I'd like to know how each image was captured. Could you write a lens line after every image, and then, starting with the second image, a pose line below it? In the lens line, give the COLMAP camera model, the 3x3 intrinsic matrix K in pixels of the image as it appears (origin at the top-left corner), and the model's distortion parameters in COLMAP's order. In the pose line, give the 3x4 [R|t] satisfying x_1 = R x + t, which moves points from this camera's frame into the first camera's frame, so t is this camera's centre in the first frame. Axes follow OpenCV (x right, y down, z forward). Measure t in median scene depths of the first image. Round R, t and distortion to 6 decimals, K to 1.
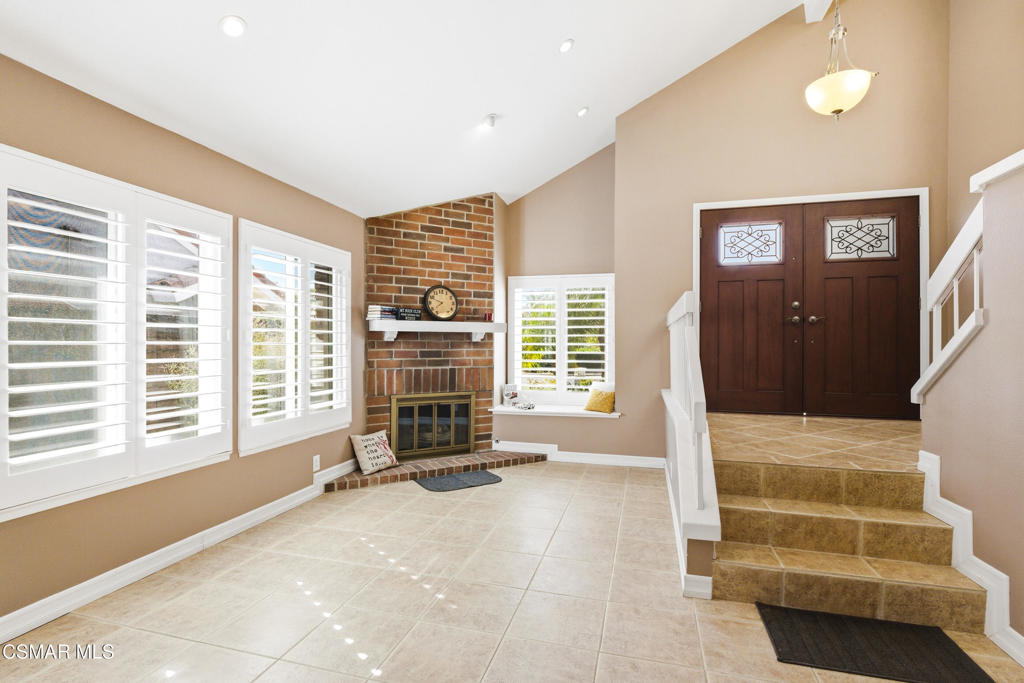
lens RADIAL K [[482.1, 0, 511.3], [0, 482.1, 339.1], [0, 0, 1]] dist [-0.007311, 0.000329]
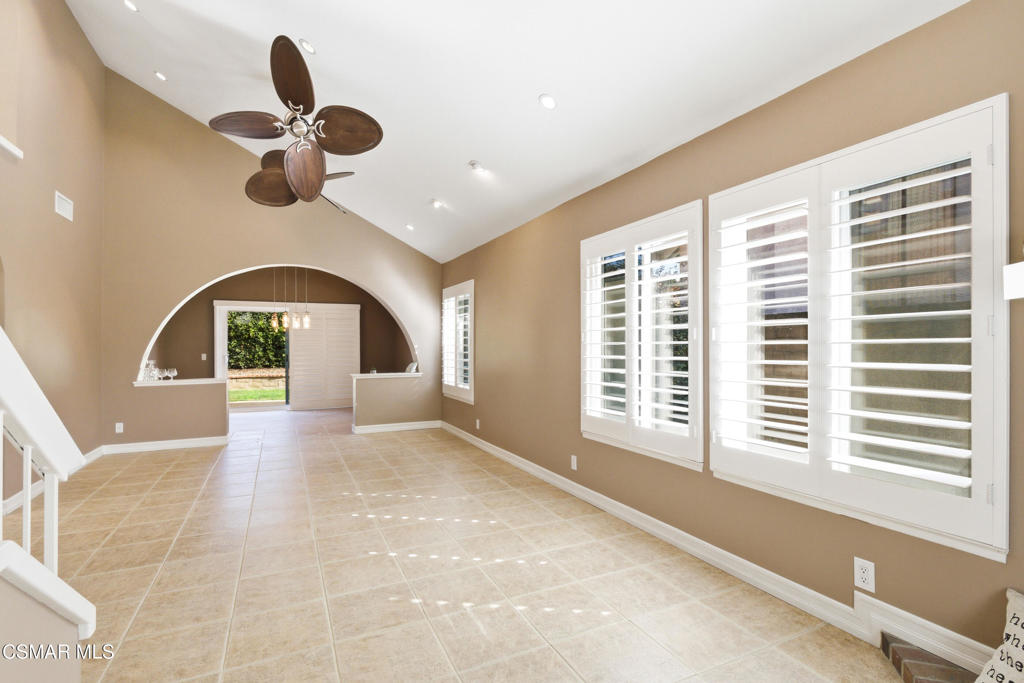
lens RADIAL K [[482.1, 0, 515.0], [0, 482.1, 350.1], [0, 0, 1]] dist [-0.007311, 0.000329]
pose [[-0.749152, 0.005901, -0.662372, 0.175397], [0.008386, 0.999965, -0.000575, 0.012761], [0.662345, -0.005985, -0.749175, 0.943332]]
